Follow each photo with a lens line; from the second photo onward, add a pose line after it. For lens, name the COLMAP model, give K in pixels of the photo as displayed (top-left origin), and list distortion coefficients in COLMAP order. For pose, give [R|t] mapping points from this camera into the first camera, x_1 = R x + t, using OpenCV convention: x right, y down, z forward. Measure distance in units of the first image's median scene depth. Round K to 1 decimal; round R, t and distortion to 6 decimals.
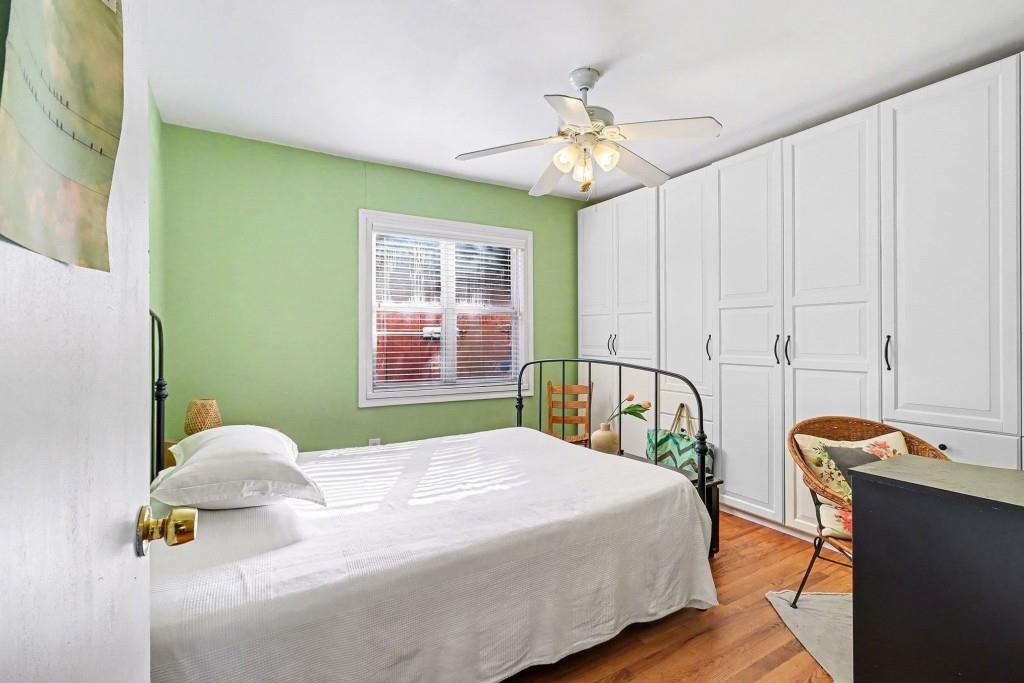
lens RADIAL K [[473.1, 0, 515.0], [0, 473.1, 339.9], [0, 0, 1]] dist [-0.000274, 0.000117]
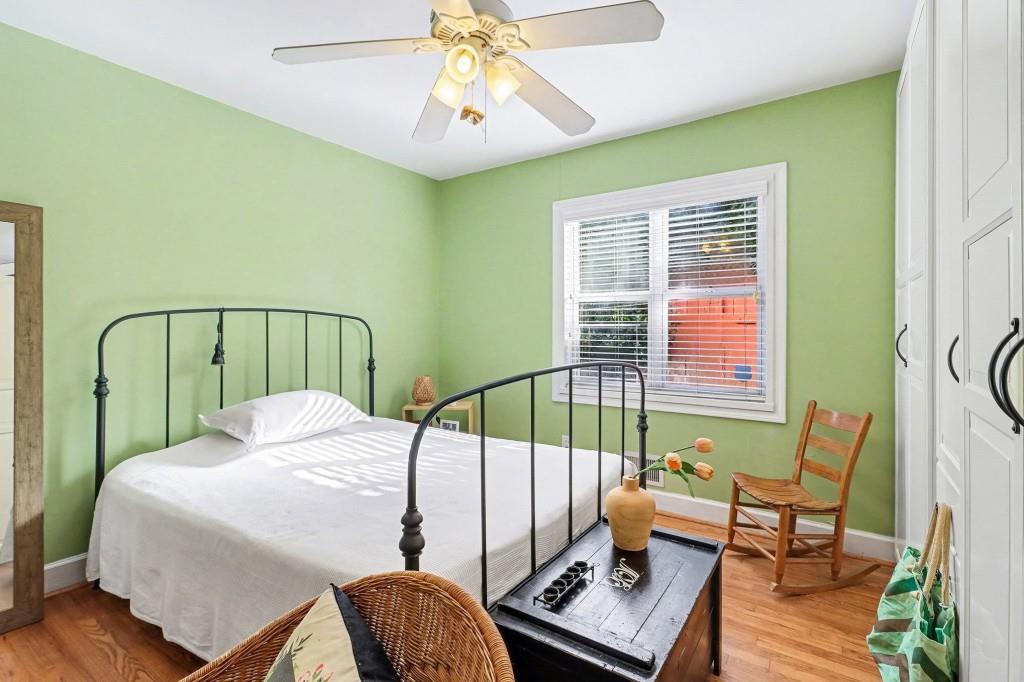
lens RADIAL K [[477.8, 0, 513.3], [0, 477.8, 324.3], [0, 0, 1]] dist [0.000154, 0.000004]
pose [[0.423745, 0.000409, -0.905781, 0.530599], [-0.001788, 0.999998, -0.000385, -0.015695], [0.905780, 0.001783, 0.423745, 0.468580]]
